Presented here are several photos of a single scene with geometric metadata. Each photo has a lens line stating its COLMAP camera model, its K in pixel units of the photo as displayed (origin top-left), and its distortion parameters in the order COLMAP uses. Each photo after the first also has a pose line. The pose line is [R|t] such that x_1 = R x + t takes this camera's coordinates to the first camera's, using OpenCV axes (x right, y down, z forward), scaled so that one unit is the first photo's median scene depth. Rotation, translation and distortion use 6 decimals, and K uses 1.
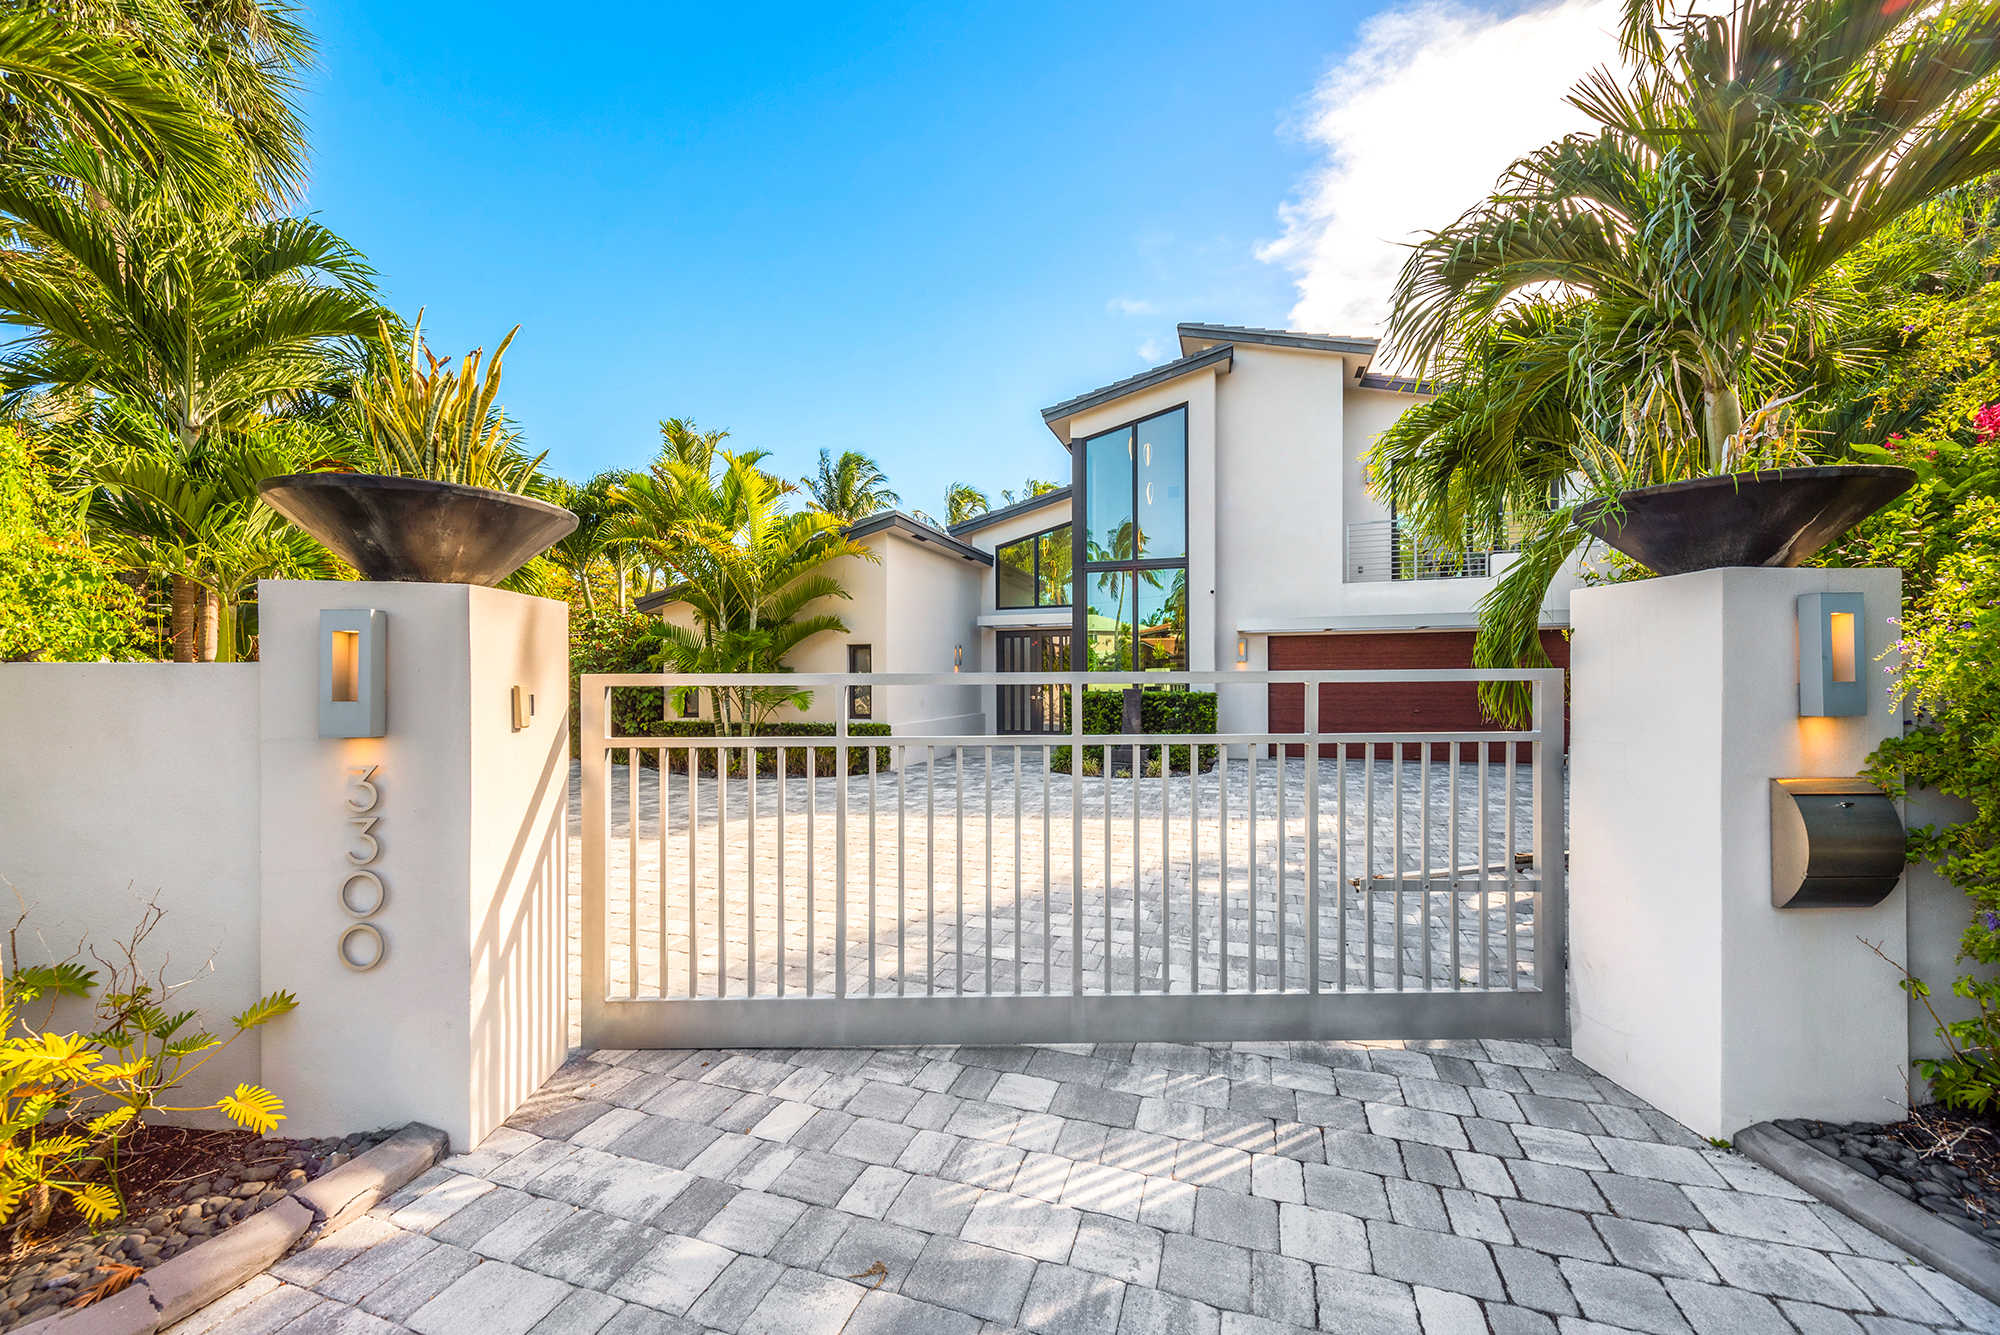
lens RADIAL K [[788.8, 0, 999.9], [0, 788.8, 683.8], [0, 0, 1]] dist [0.003289, 0.000245]
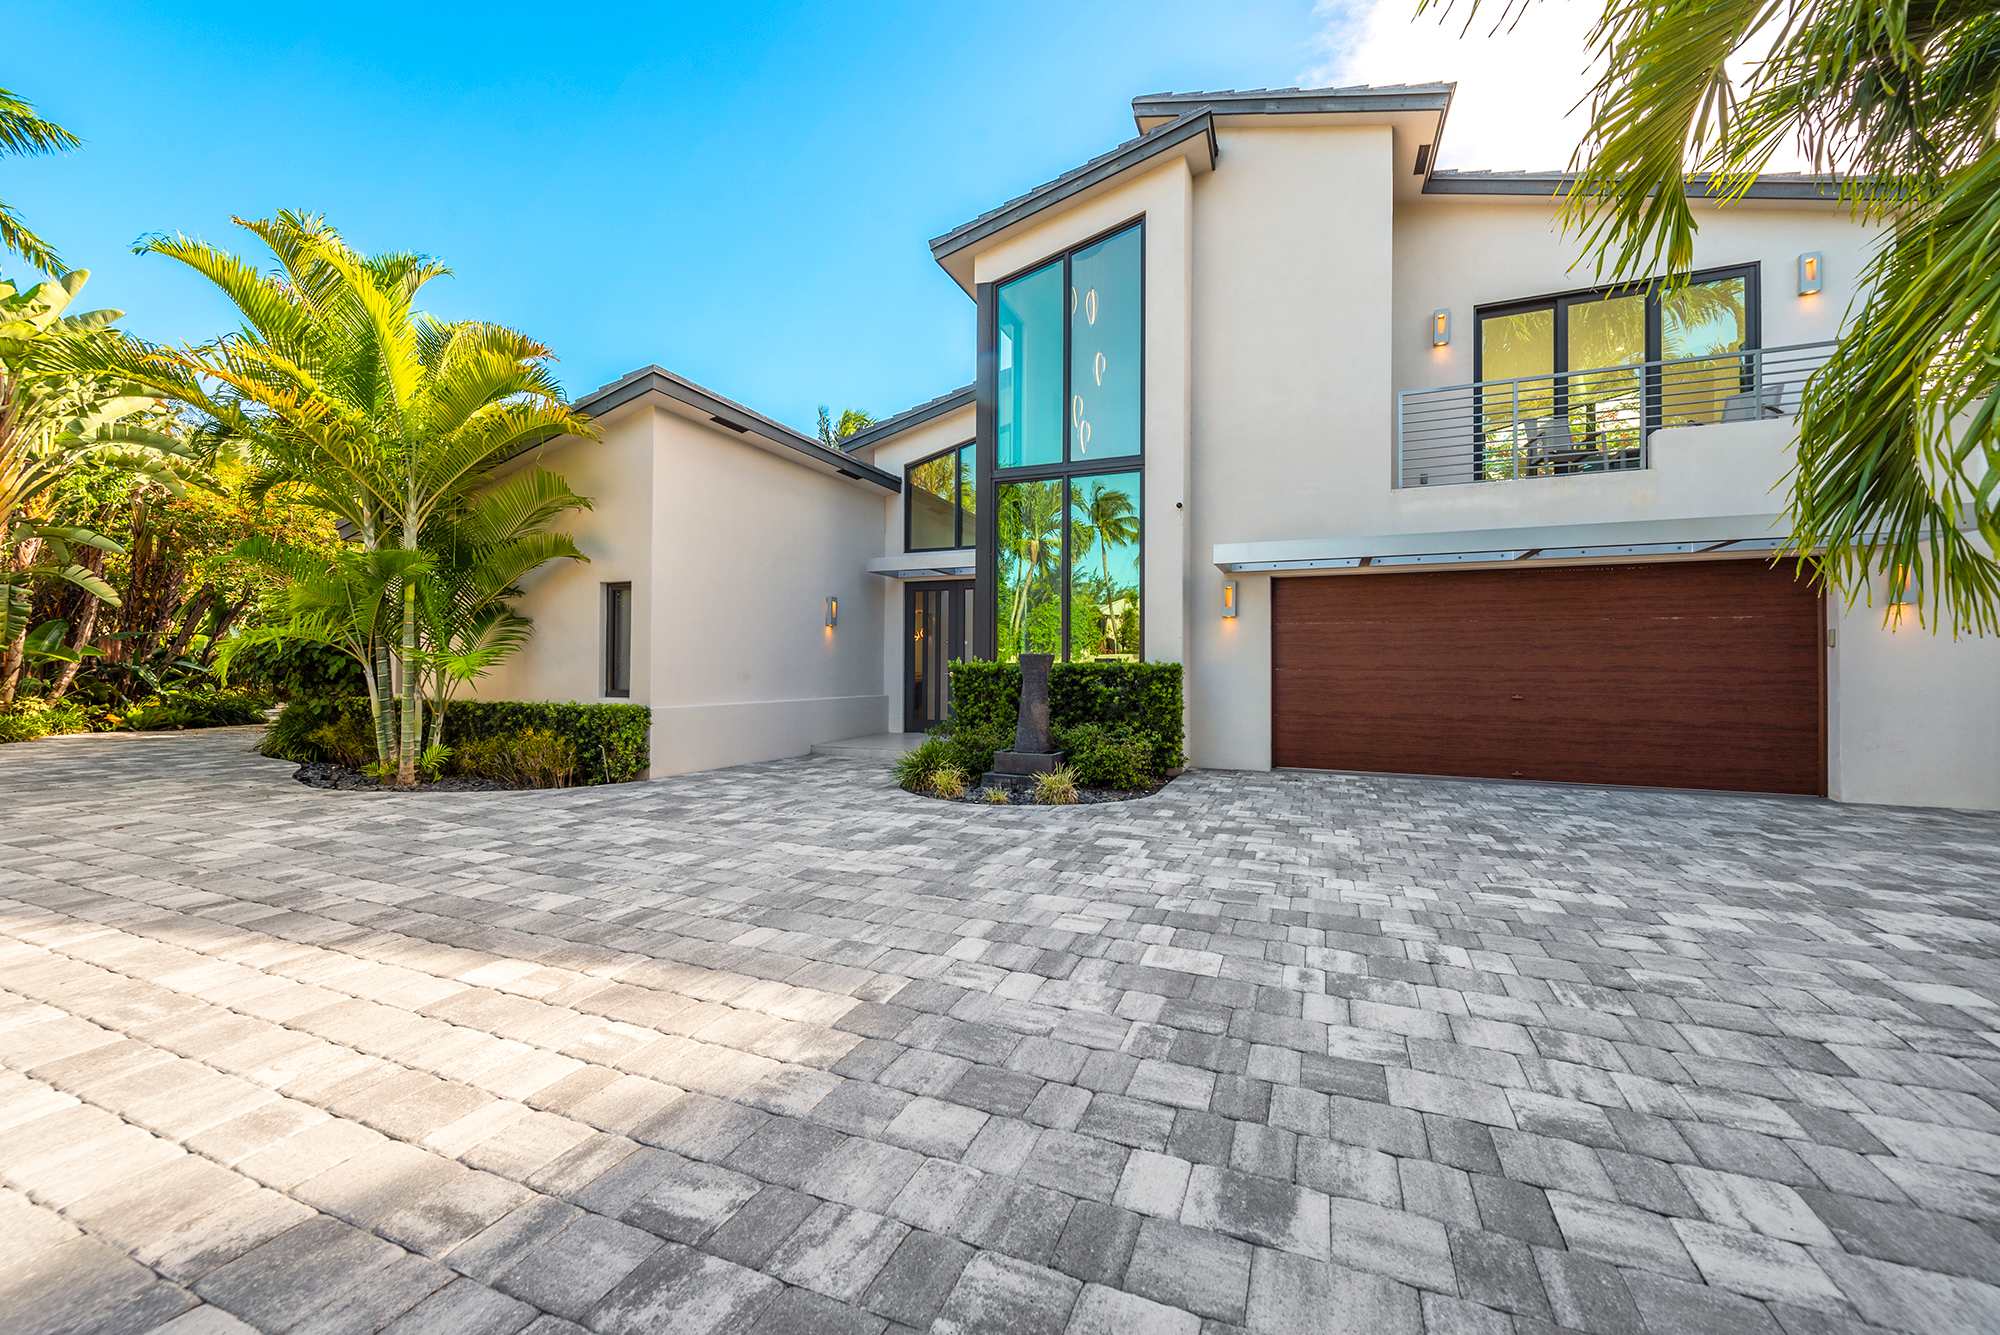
lens RADIAL K [[788.8, 0, 994.9], [0, 788.8, 655.4], [0, 0, 1]] dist [0.003289, 0.000245]
pose [[0.997458, 0.009796, -0.070581, 0.162471], [-0.010877, 0.999829, -0.014947, 0.014833], [0.070423, 0.015676, 0.997394, 0.348142]]
